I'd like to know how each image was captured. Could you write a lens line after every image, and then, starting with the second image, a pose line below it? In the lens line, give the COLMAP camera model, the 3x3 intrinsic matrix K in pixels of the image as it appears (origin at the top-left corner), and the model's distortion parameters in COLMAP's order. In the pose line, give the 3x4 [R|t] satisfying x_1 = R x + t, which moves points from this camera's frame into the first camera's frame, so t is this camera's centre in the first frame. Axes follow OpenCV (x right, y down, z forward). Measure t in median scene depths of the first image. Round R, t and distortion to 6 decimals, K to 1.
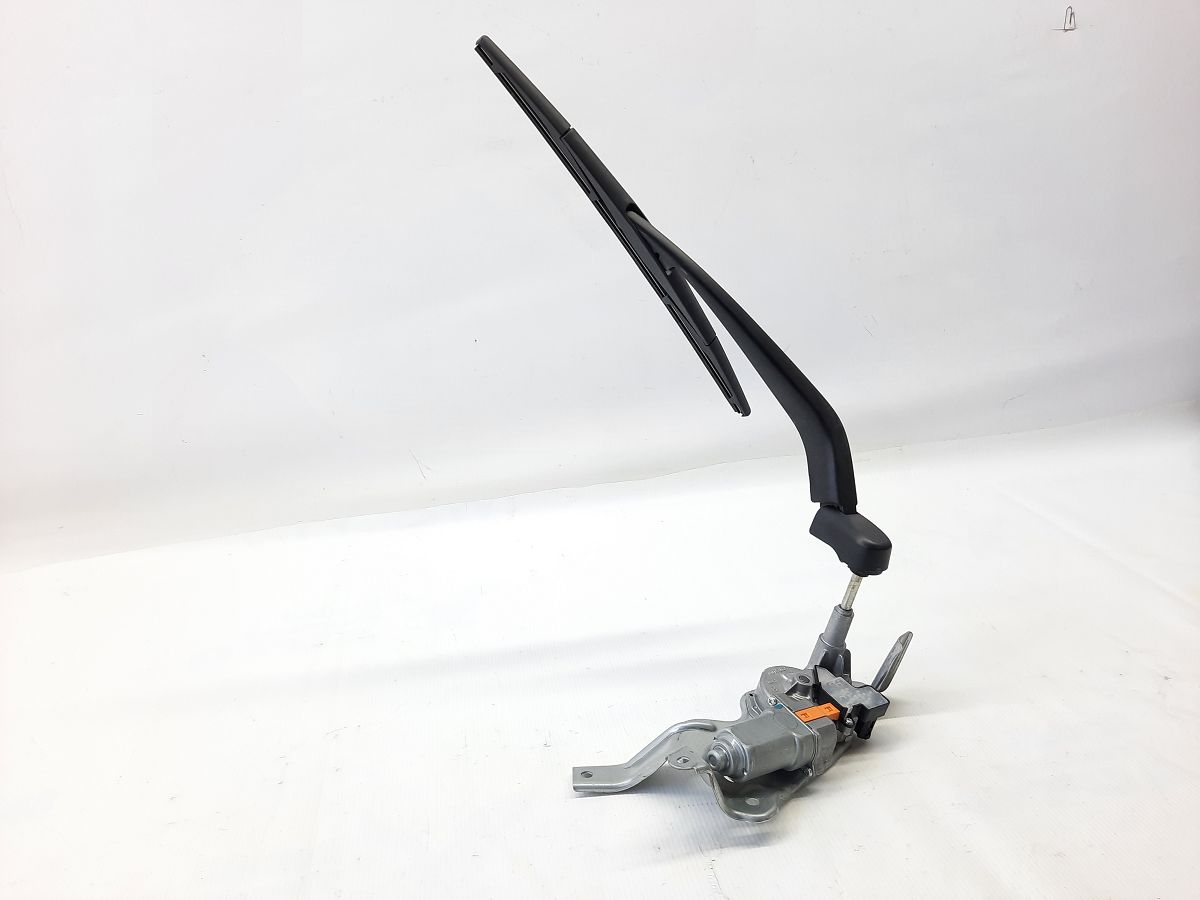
lens RADIAL K [[875.5, 0, 599.7], [0, 875.5, 451.2], [0, 0, 1]] dist [0.004893, -0.005371]
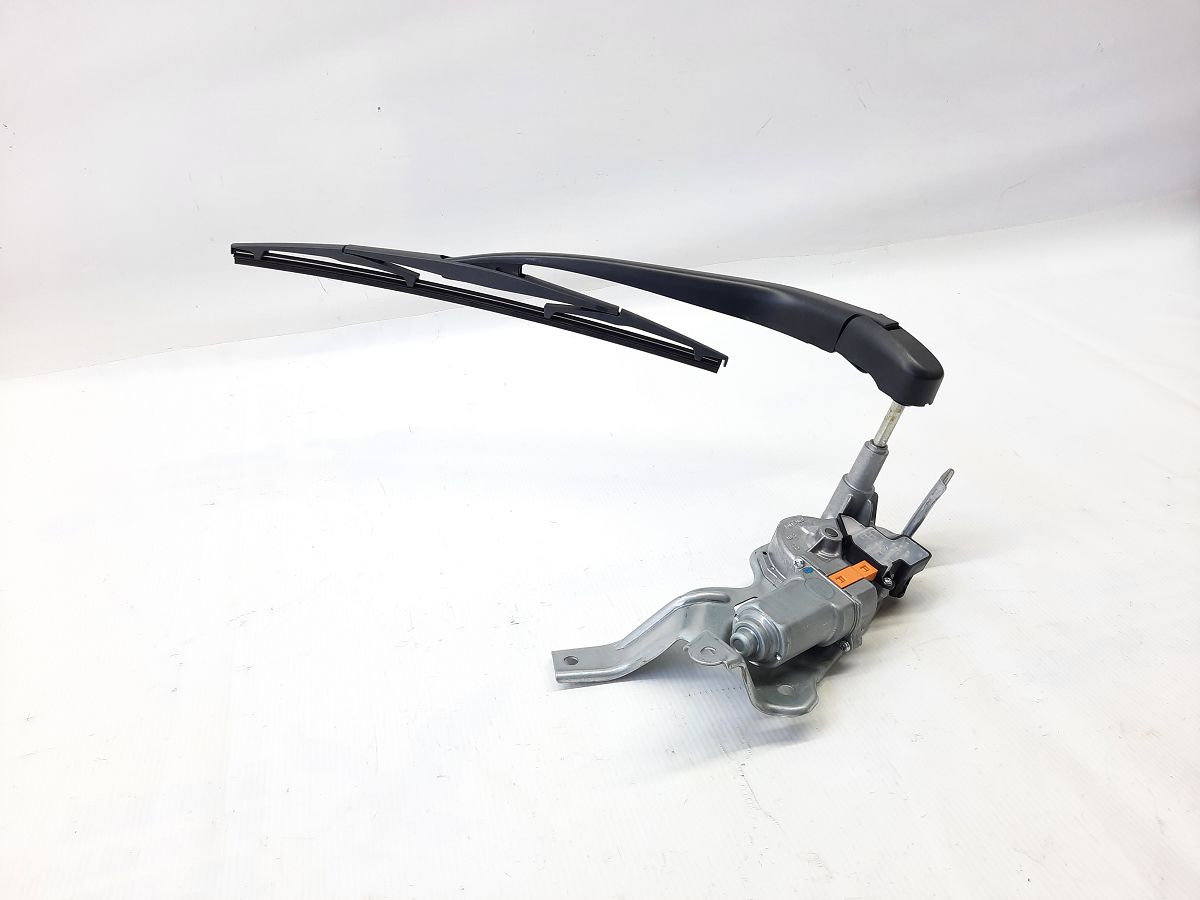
lens RADIAL K [[871.4, 0, 599.6], [0, 871.4, 450.1], [0, 0, 1]] dist [0.024047, -0.014095]
pose [[0.993493, -0.036798, 0.107783, -0.069065], [0.013307, 0.977389, 0.211031, 0.011279], [-0.113111, -0.208224, 0.971519, 0.262264]]
